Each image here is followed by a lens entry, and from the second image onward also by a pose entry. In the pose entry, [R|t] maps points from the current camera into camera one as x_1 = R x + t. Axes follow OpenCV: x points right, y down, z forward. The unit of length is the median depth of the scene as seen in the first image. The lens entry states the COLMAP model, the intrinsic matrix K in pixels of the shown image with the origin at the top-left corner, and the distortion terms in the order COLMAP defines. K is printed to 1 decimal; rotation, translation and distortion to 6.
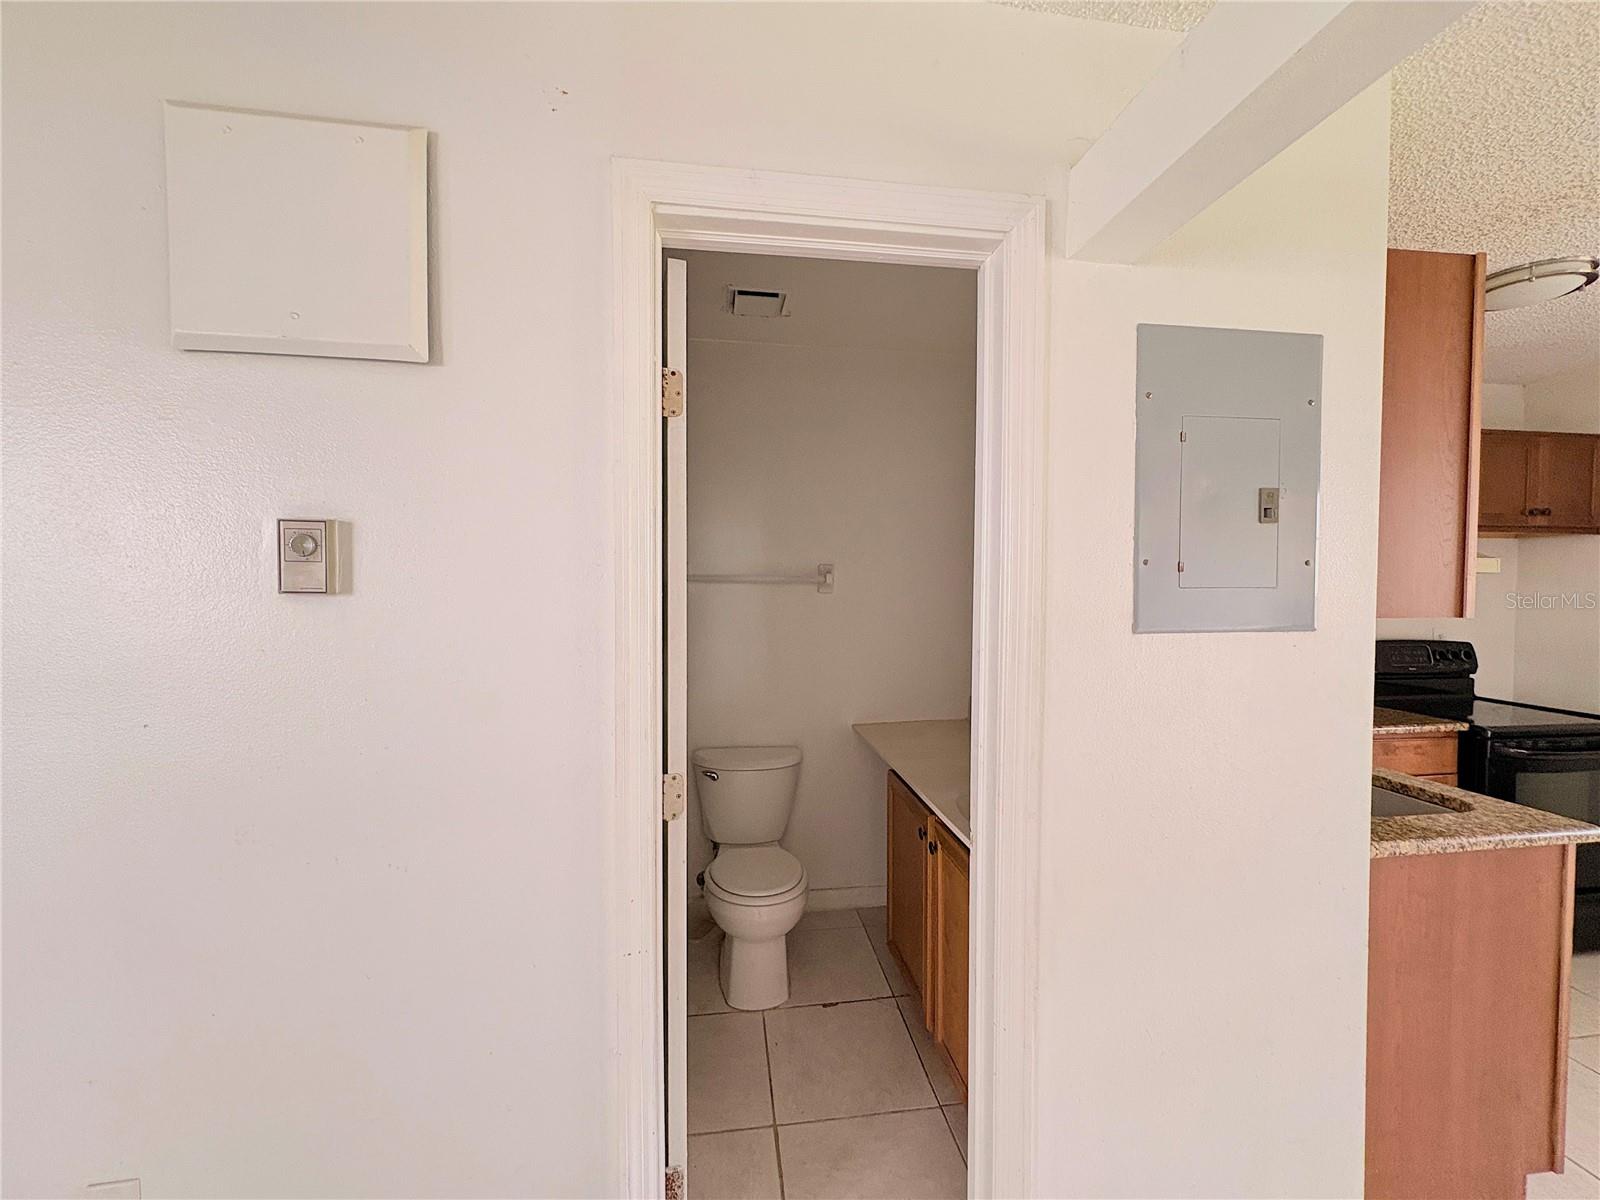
lens RADIAL K [[635.8, 0, 800.0], [0, 635.8, 600.0], [0, 0, 1]] dist [0.000398, -0.000047]
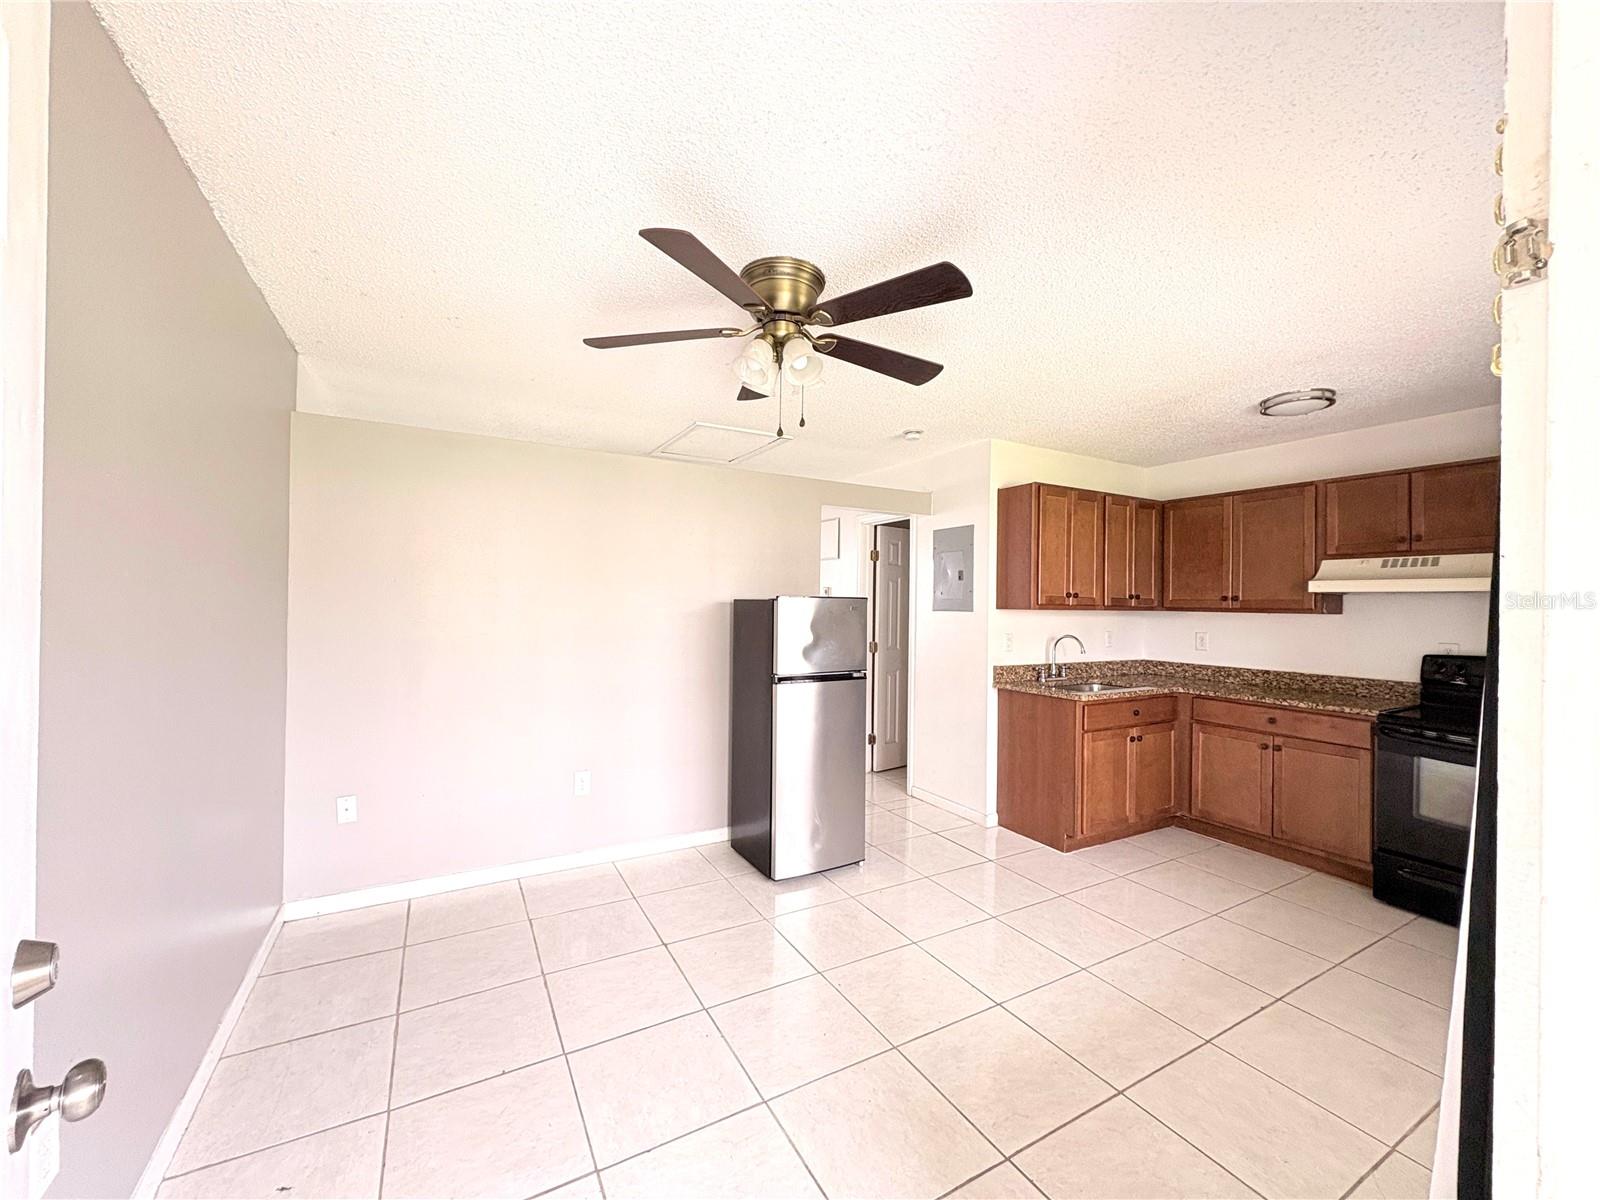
lens RADIAL K [[635.8, 0, 800.0], [0, 635.8, 600.0], [0, 0, 1]] dist [0.000398, -0.000047]
pose [[0.371995, -0.002625, -0.928231, 1.869239], [-0.041528, 0.998948, -0.019467, 0.047203], [0.927305, 0.045789, 0.371495, -0.570174]]
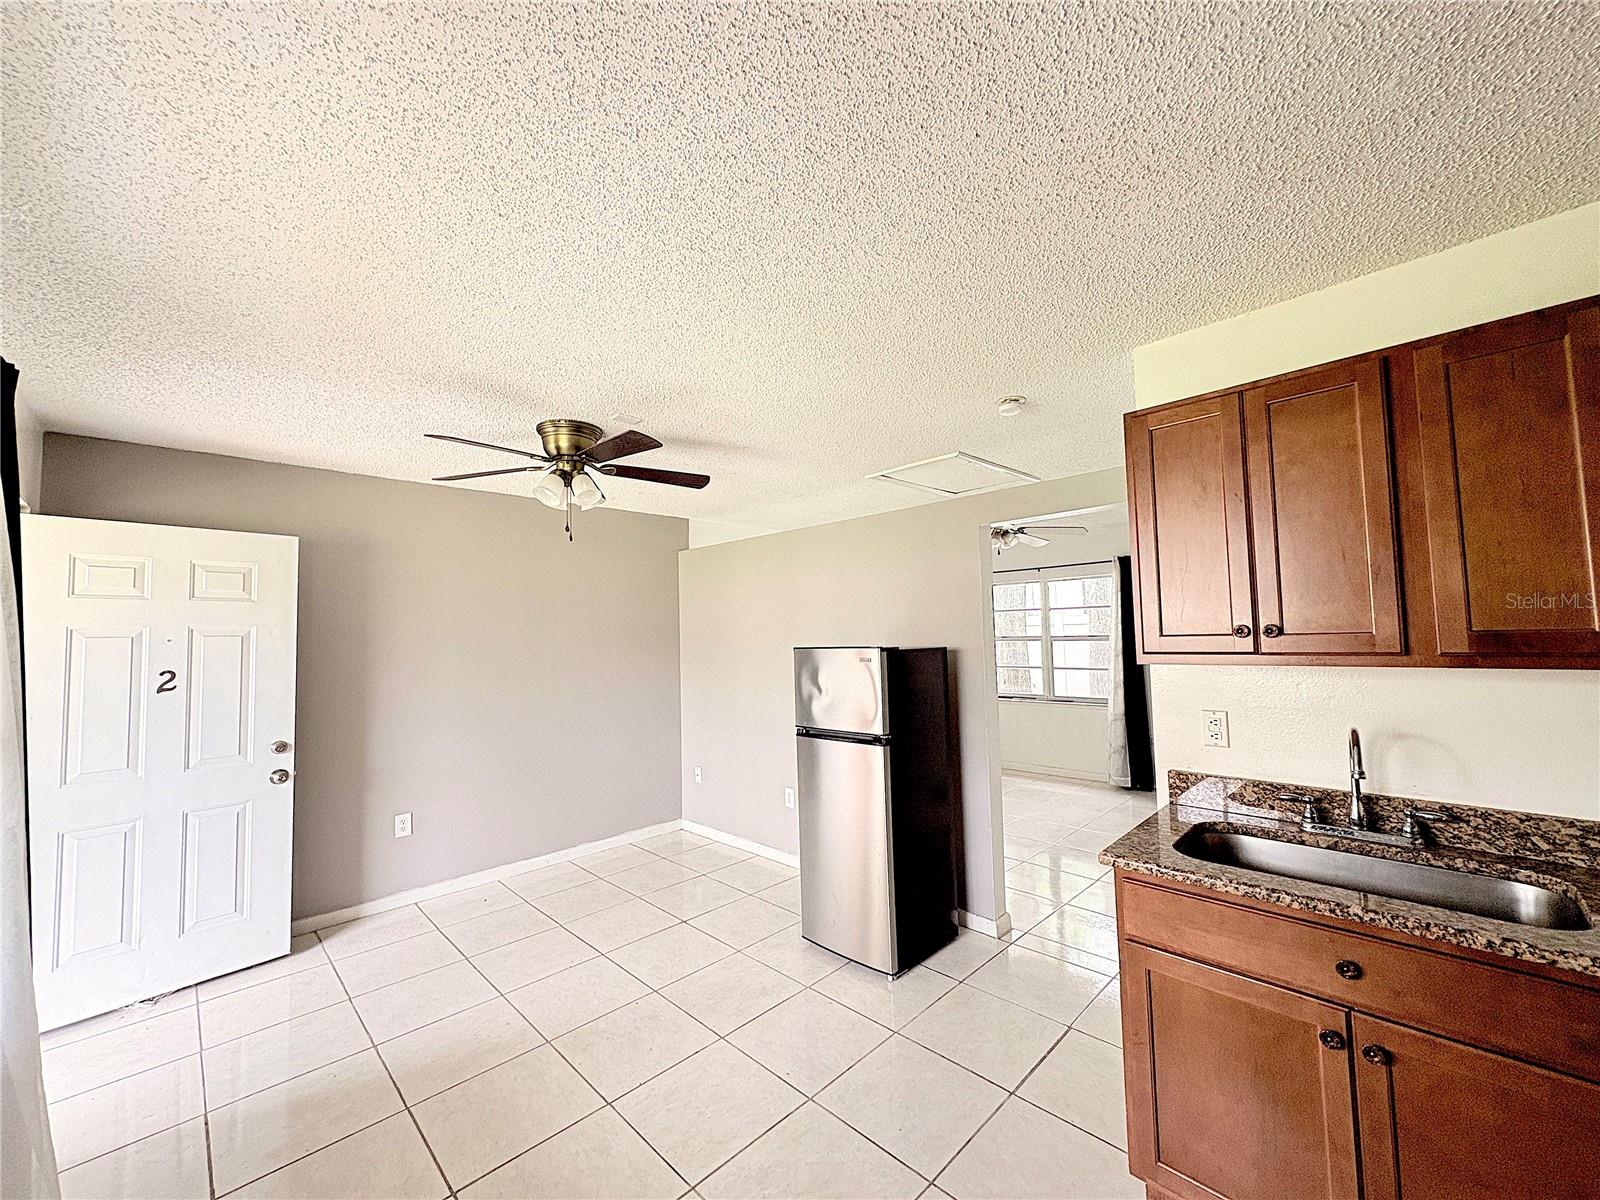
lens RADIAL K [[635.8, 0, 800.0], [0, 635.8, 600.0], [0, 0, 1]] dist [0.000398, -0.000047]
pose [[-0.794243, -0.022003, -0.607201, 1.430362], [-0.000298, 0.999358, -0.035824, -0.034546], [0.607600, -0.028272, -0.793740, 0.952155]]
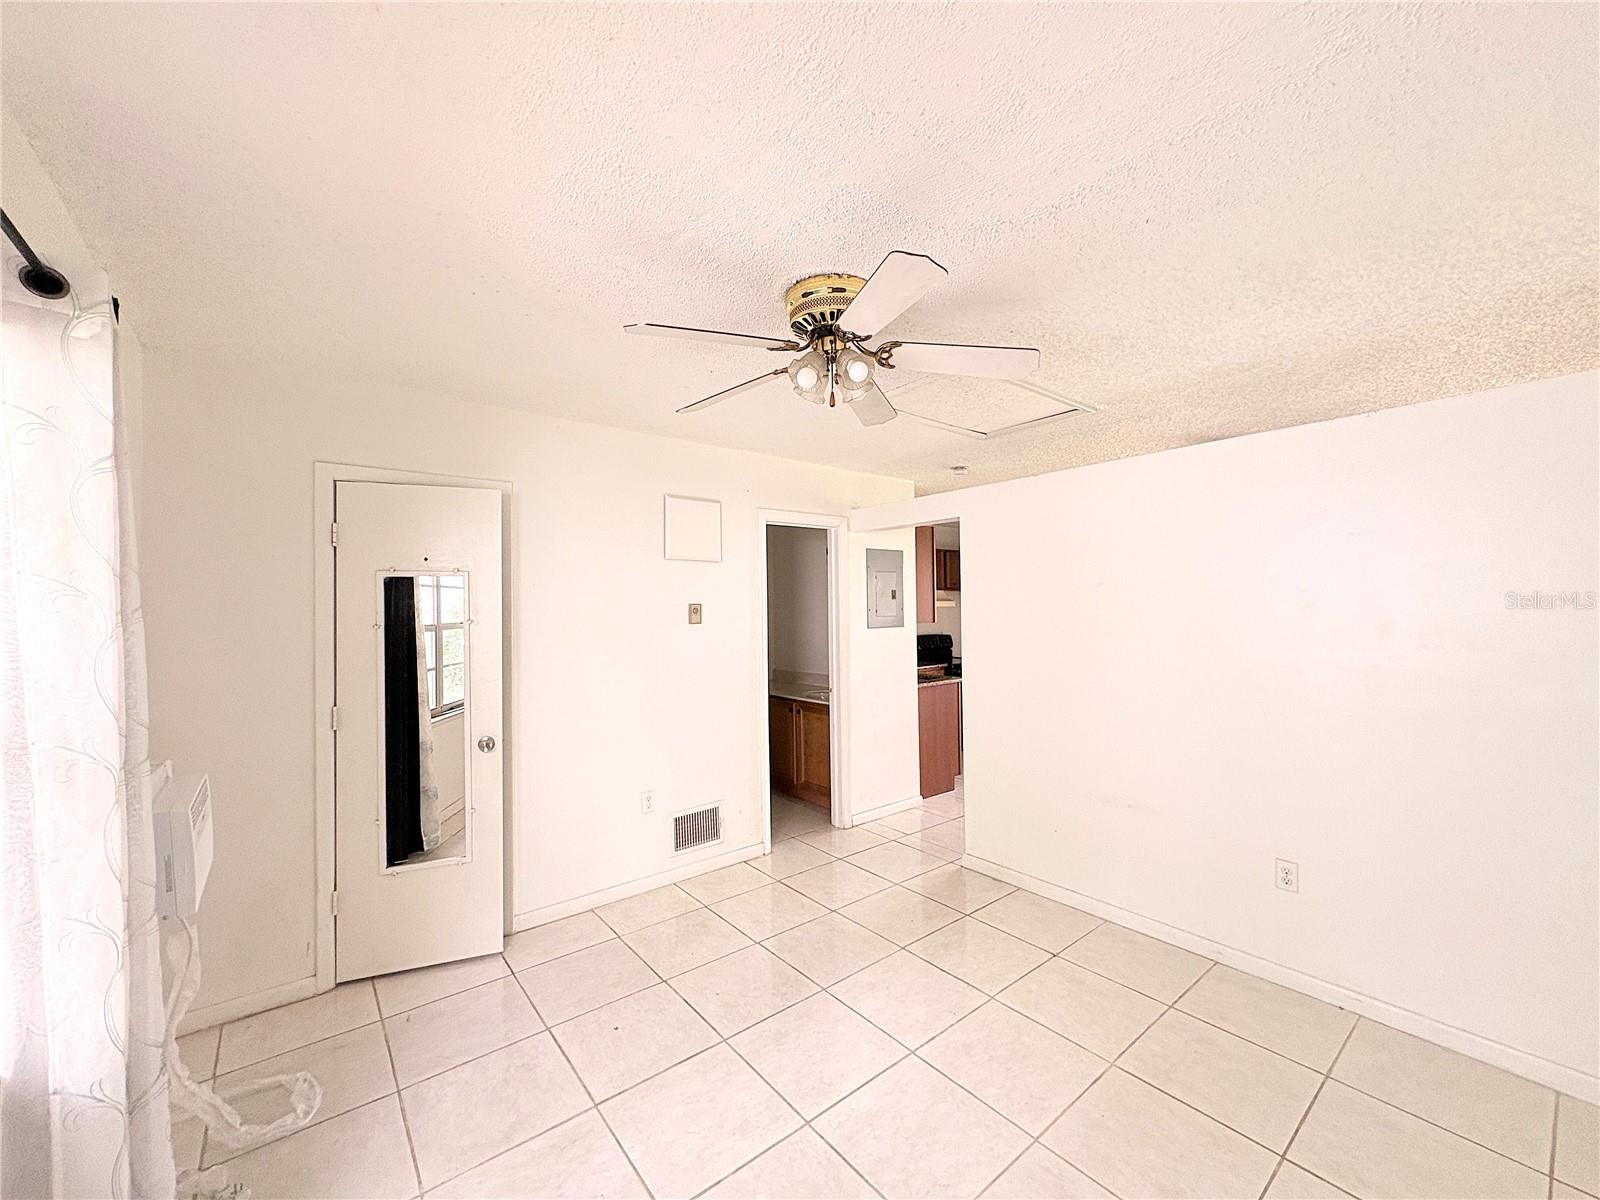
lens RADIAL K [[635.8, 0, 800.0], [0, 635.8, 600.0], [0, 0, 1]] dist [0.000398, -0.000047]
pose [[0.854521, -0.009280, 0.519334, -0.898549], [0.034162, 0.998680, -0.038366, 0.006339], [-0.518292, 0.050526, 0.853710, -1.022197]]
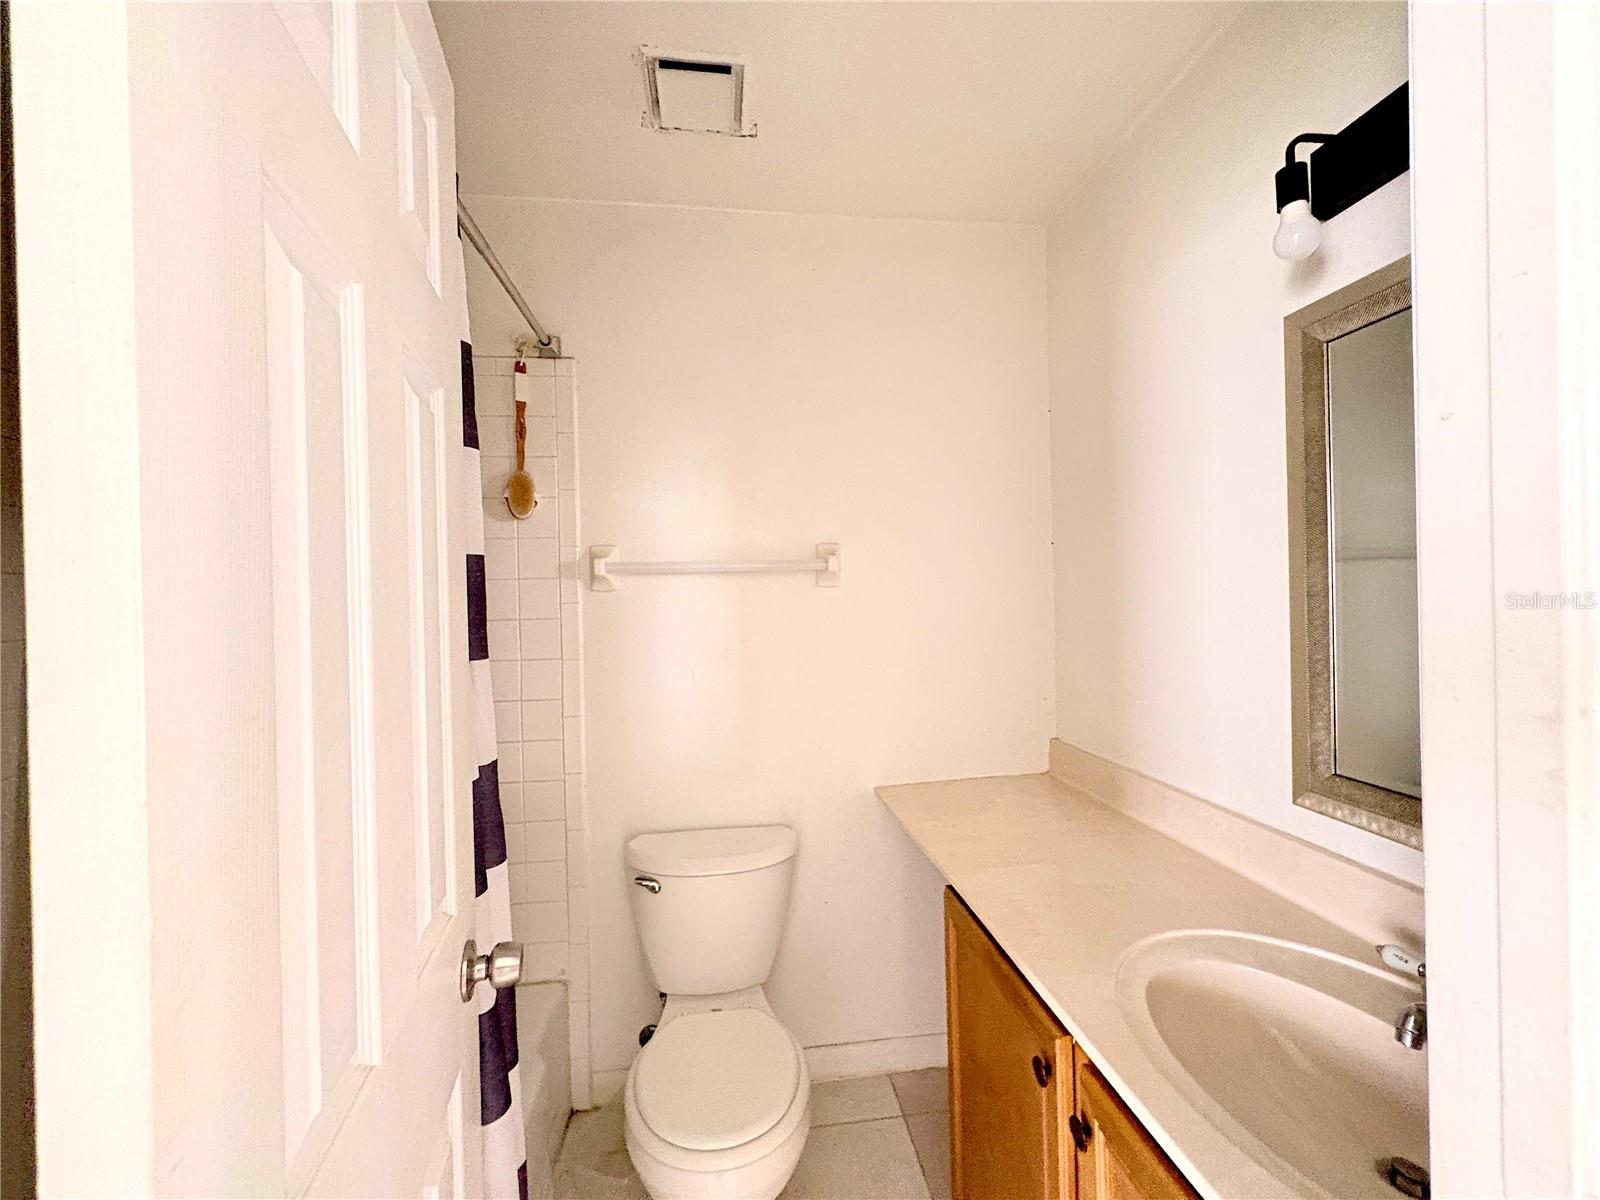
lens RADIAL K [[635.8, 0, 800.0], [0, 635.8, 600.0], [0, 0, 1]] dist [0.000398, -0.000047]
pose [[0.999539, -0.026746, -0.014342, 0.023982], [0.026273, 0.999136, -0.032196, 0.025473], [0.015191, 0.031804, 0.999379, 0.405152]]
